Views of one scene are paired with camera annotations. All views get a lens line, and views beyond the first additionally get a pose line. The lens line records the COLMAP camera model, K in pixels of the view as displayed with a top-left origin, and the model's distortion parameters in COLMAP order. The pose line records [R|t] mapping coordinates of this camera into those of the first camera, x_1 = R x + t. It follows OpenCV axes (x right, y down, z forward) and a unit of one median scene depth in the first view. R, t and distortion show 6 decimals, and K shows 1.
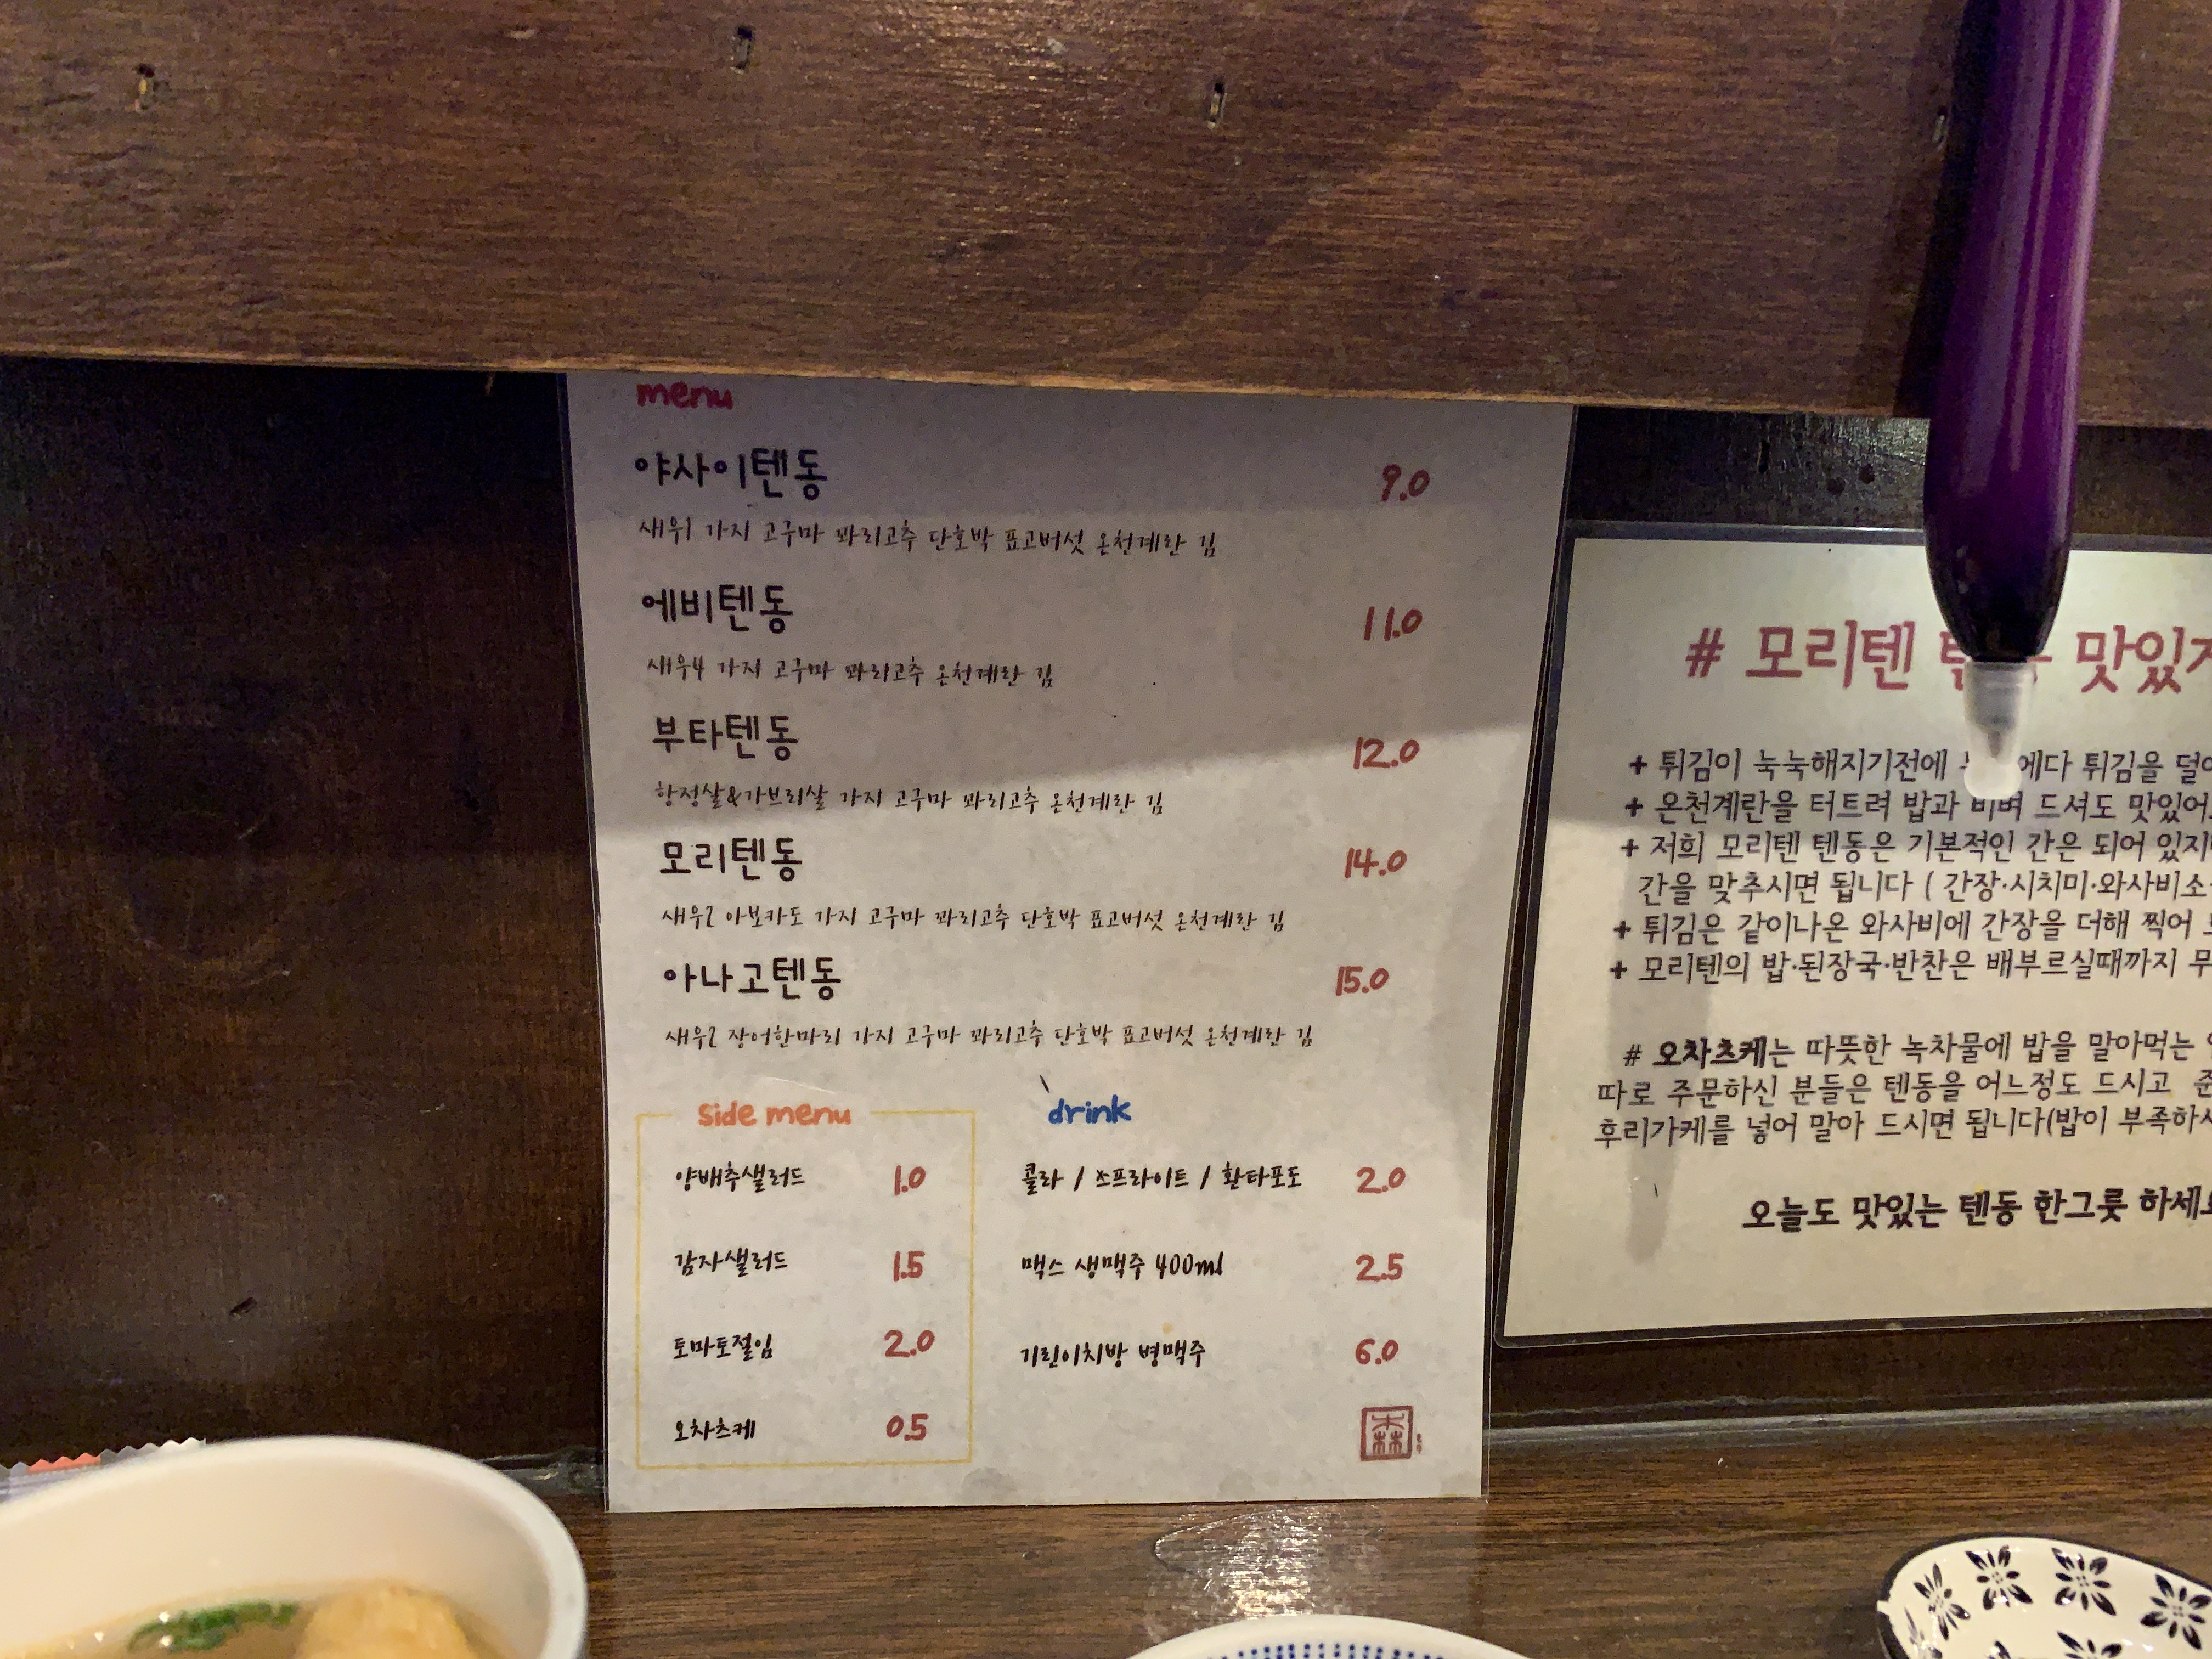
lens RADIAL K [[1730.2, 0, 1118.0], [0, 1730.2, 791.2], [0, 0, 1]] dist [0.021501, -0.045358]
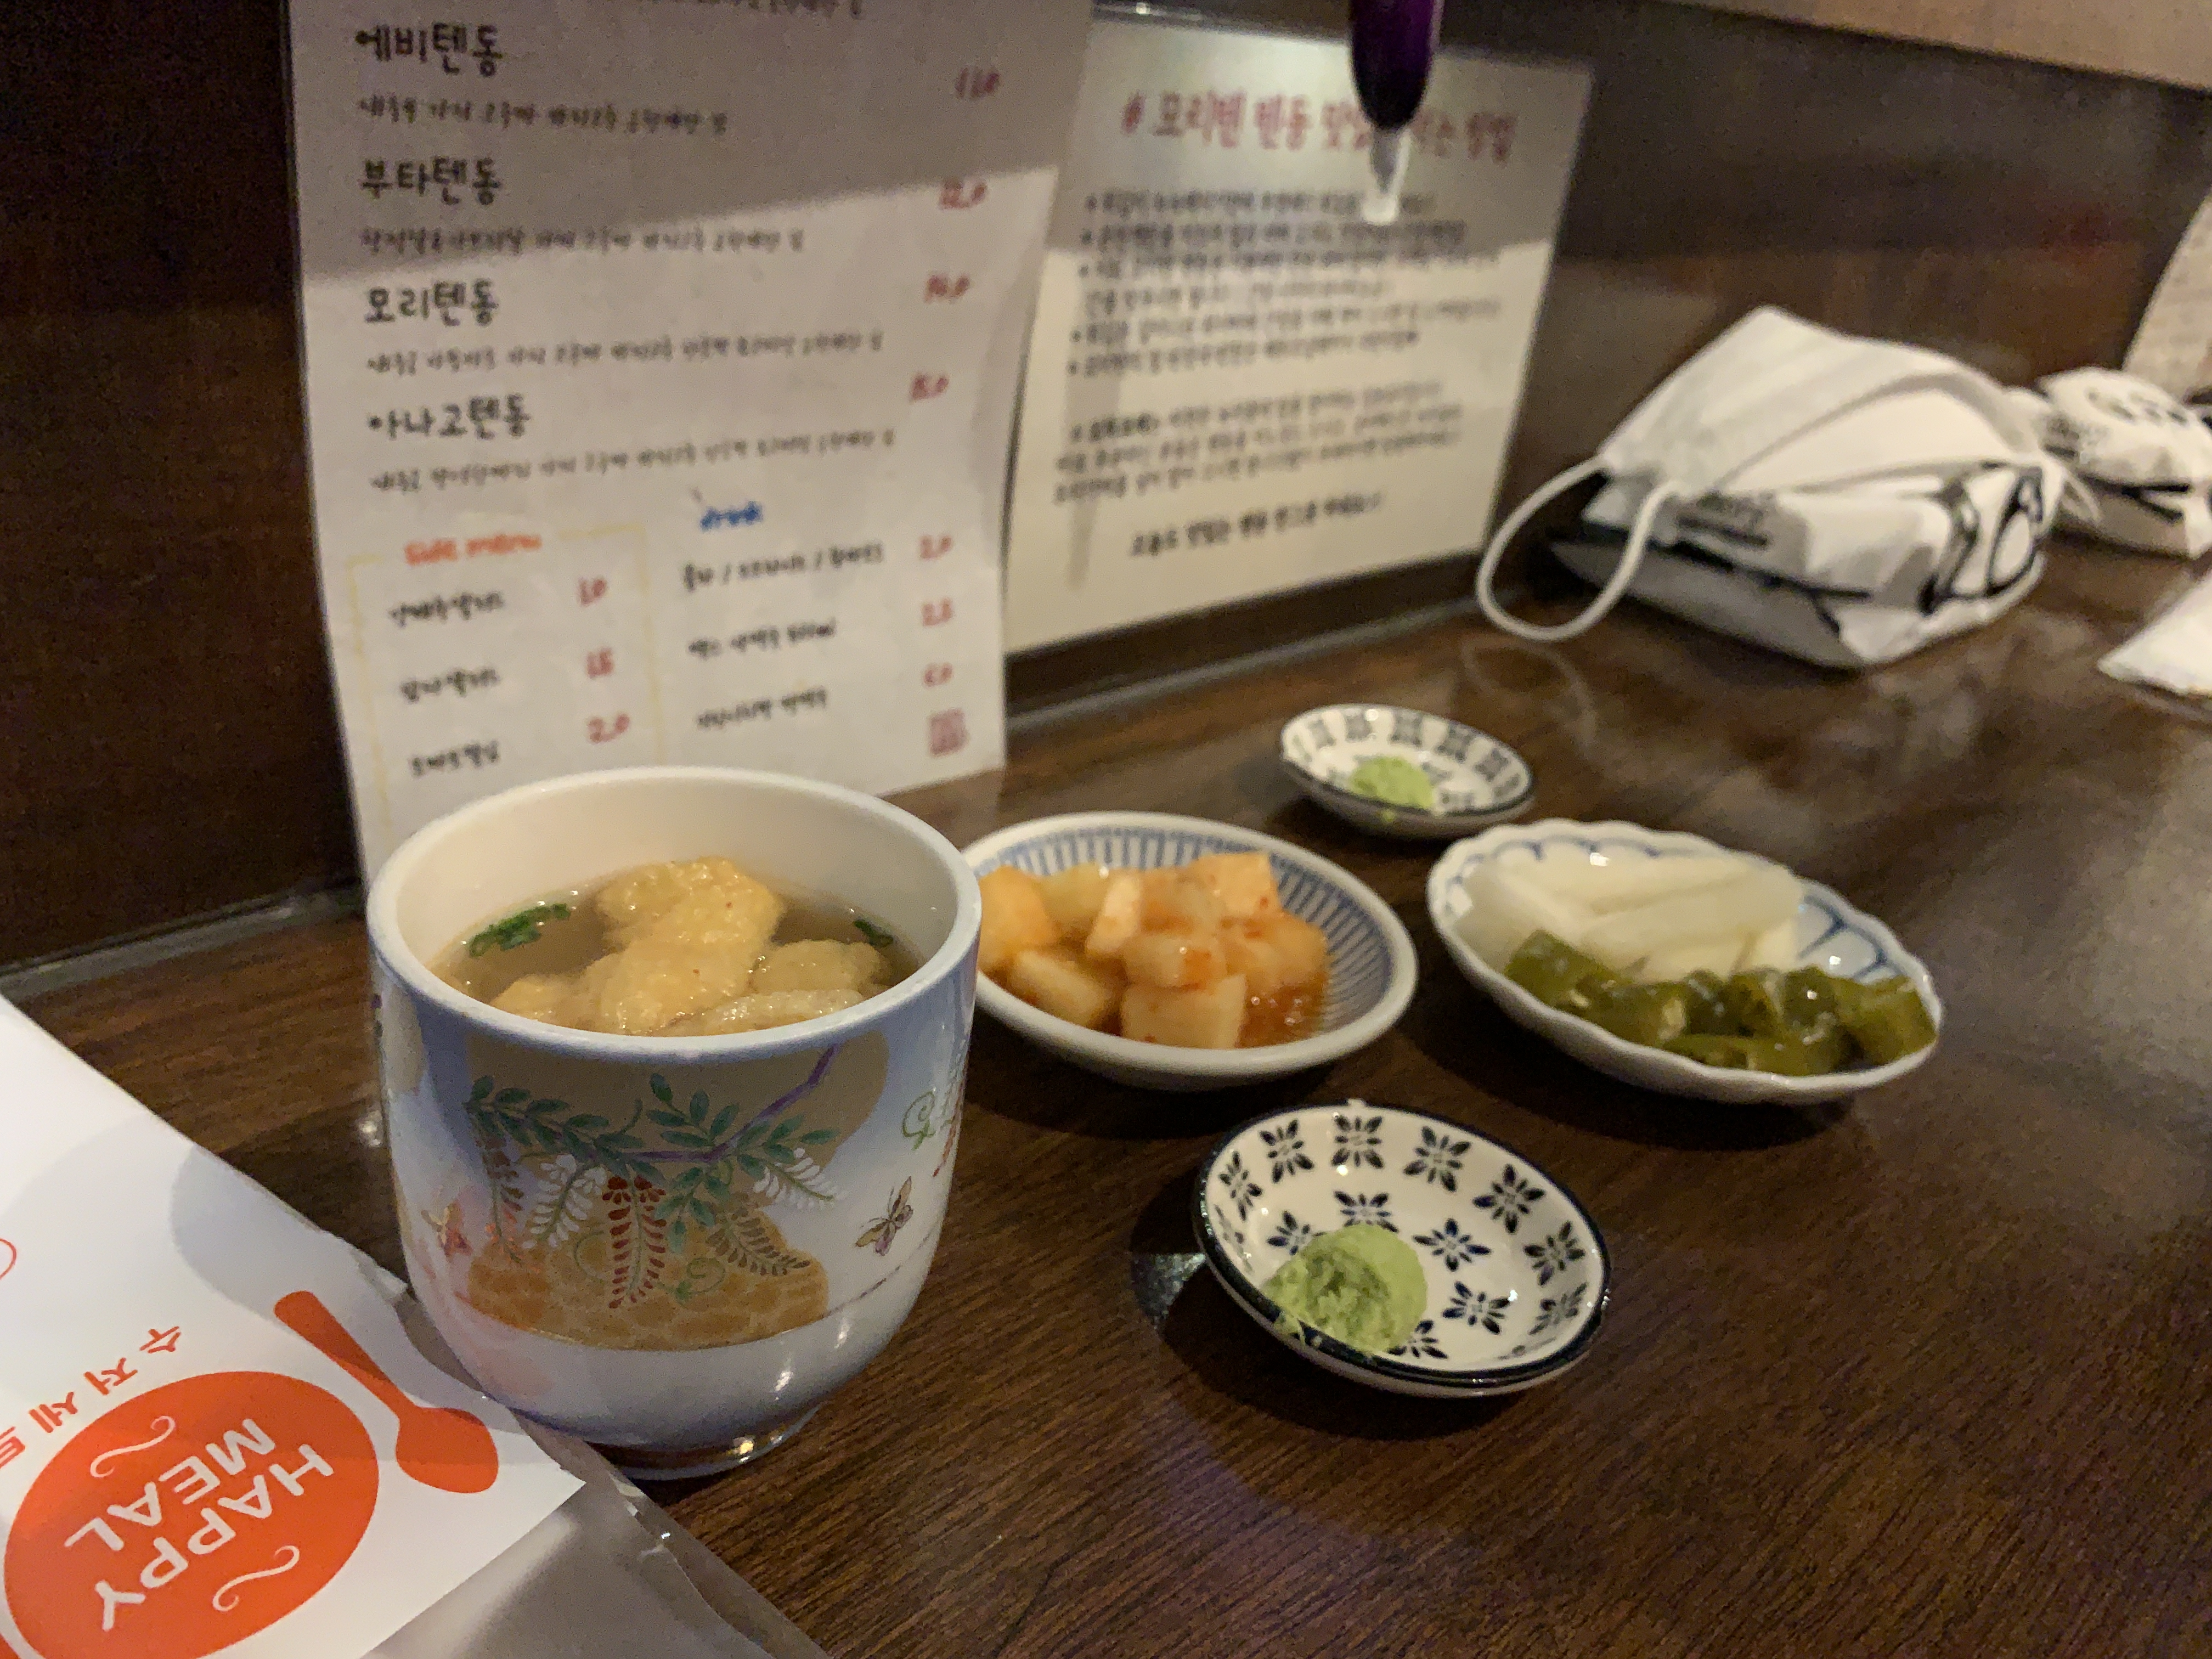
lens RADIAL K [[1730.2, 0, 1109.1], [0, 1730.2, 795.0], [0, 0, 1]] dist [0.021501, -0.045358]
pose [[0.795591, -0.201896, 0.571203, -0.530894], [0.023919, 0.952570, 0.303378, 0.012828], [-0.605362, -0.227702, 0.762685, -0.110796]]
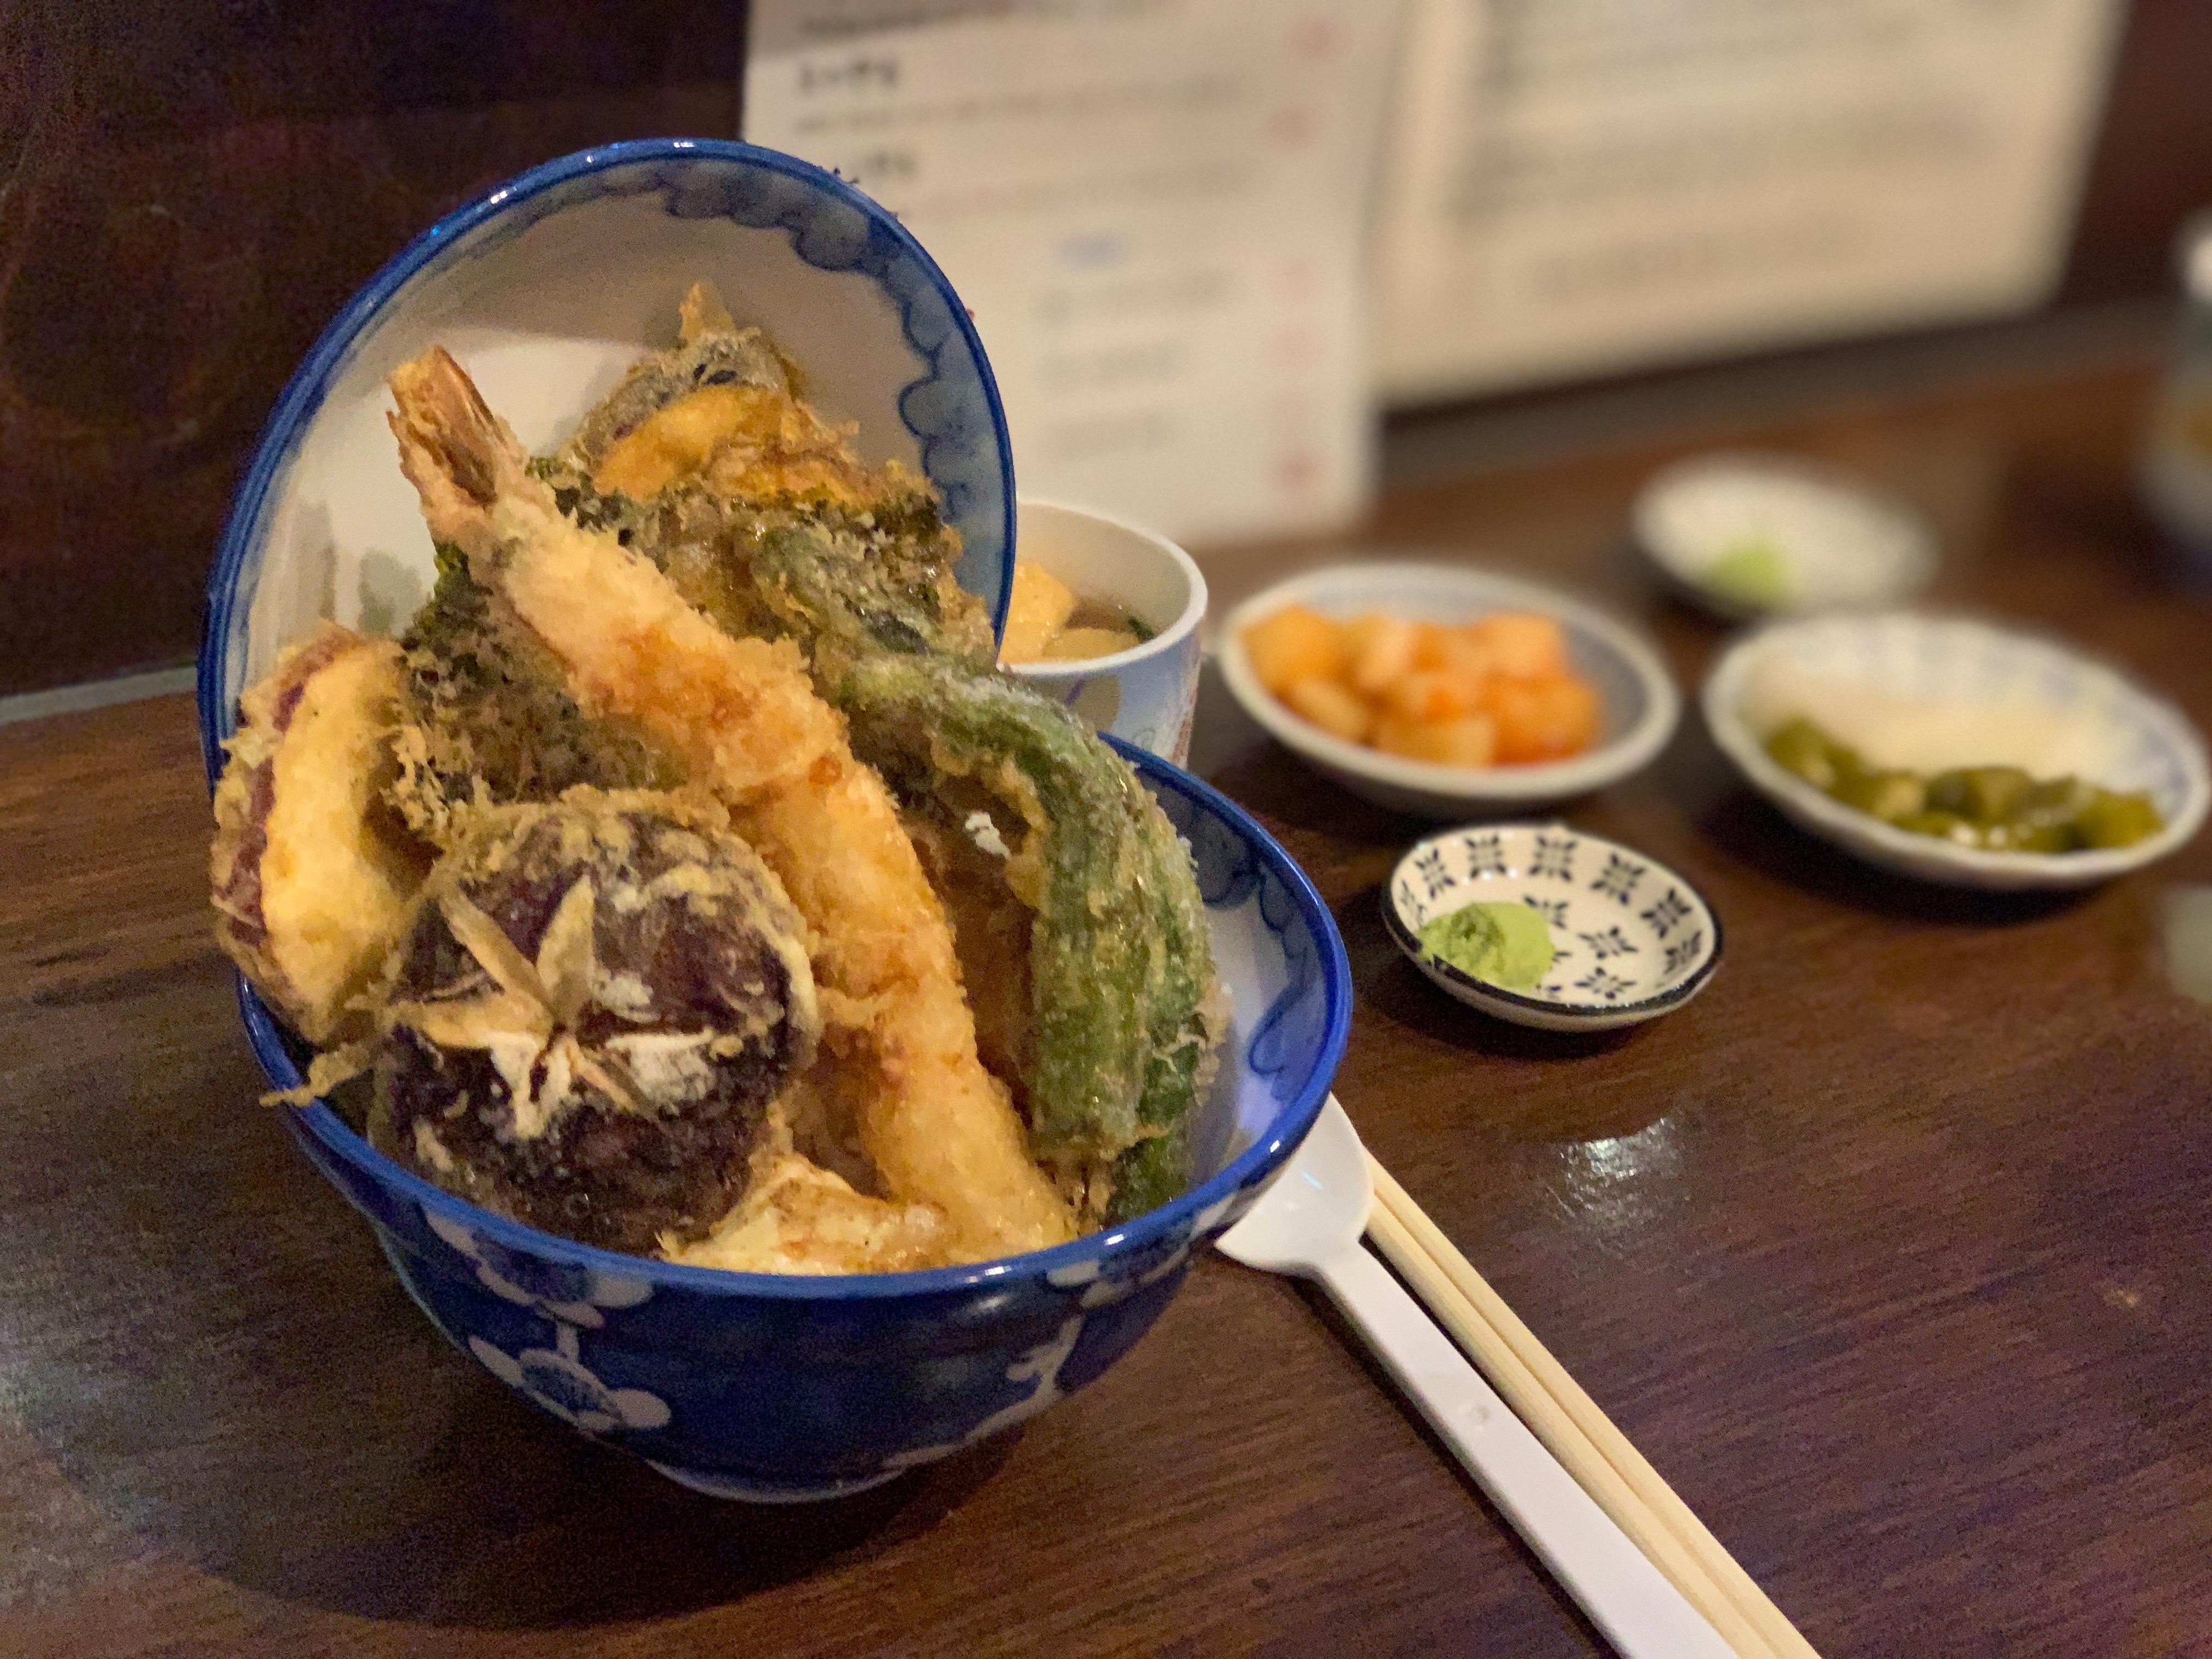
lens RADIAL K [[3452.7, 0, 1149.5], [0, 3452.7, 847.2], [0, 0, 1]] dist [-0.050995, 0.000000]
pose [[0.916749, -0.159510, 0.366234, -0.958416], [0.009314, 0.925101, 0.379606, -0.358424], [-0.399355, -0.344592, 0.849572, -1.274062]]
